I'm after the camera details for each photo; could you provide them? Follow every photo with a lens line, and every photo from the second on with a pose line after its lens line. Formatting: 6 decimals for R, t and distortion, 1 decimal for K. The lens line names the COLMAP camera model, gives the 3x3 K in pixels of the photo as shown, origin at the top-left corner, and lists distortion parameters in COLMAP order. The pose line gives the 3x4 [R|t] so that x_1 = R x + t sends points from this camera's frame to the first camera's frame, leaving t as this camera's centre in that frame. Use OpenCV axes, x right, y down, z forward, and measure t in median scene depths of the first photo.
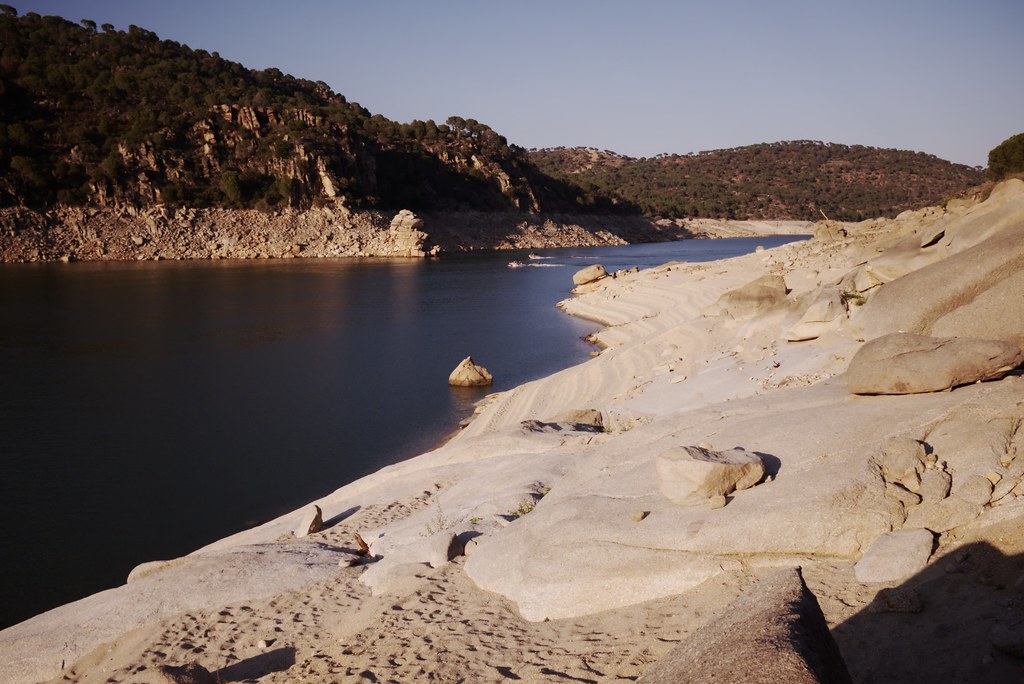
lens RADIAL K [[1052.2, 0, 512.0], [0, 1052.2, 342.0], [0, 0, 1]] dist [-0.138924, 0.327378]
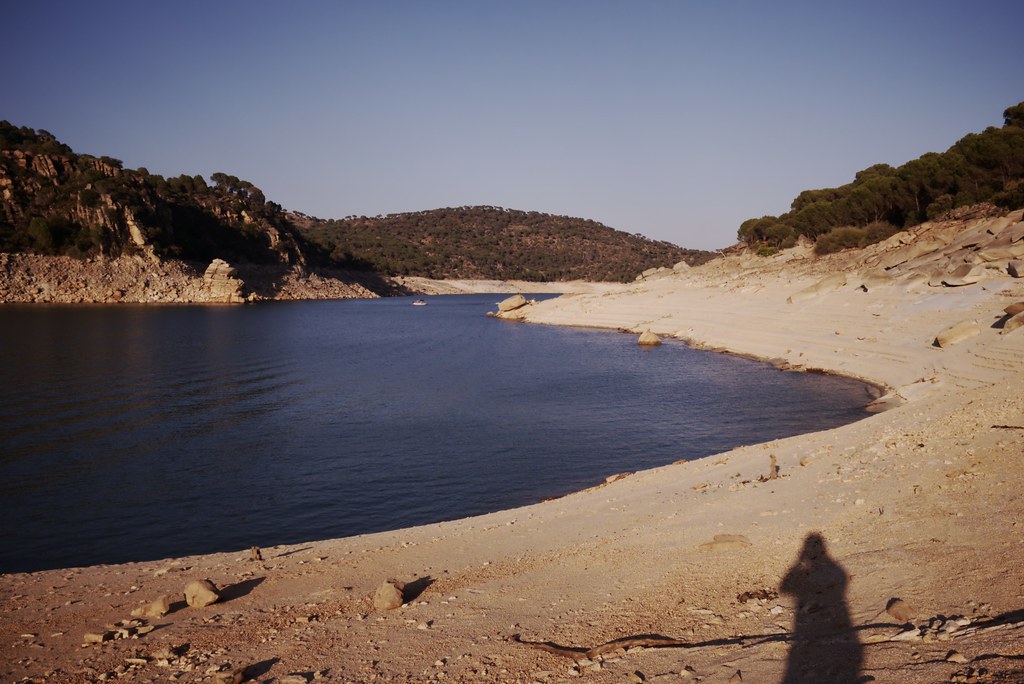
lens RADIAL K [[1052.2, 0, 512.0], [0, 1052.2, 342.0], [0, 0, 1]] dist [-0.138924, 0.327378]
pose [[0.949816, -0.008452, 0.312693, -0.139553], [0.027058, 0.998108, -0.055211, 0.021959], [-0.311635, 0.060901, 0.948248, -0.077560]]
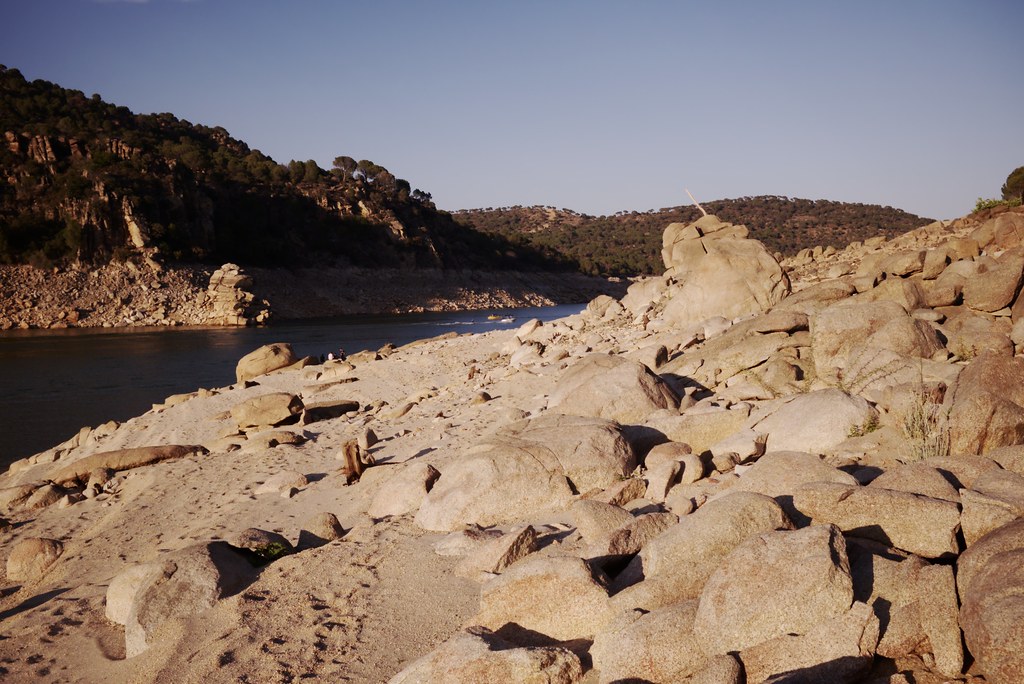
lens RADIAL K [[1052.2, 0, 512.0], [0, 1052.2, 342.0], [0, 0, 1]] dist [-0.138924, 0.327378]
pose [[0.999579, -0.013269, 0.025786, 0.077941], [0.014786, 0.998114, -0.059579, -0.019261], [-0.024947, 0.059936, 0.997890, 0.223853]]
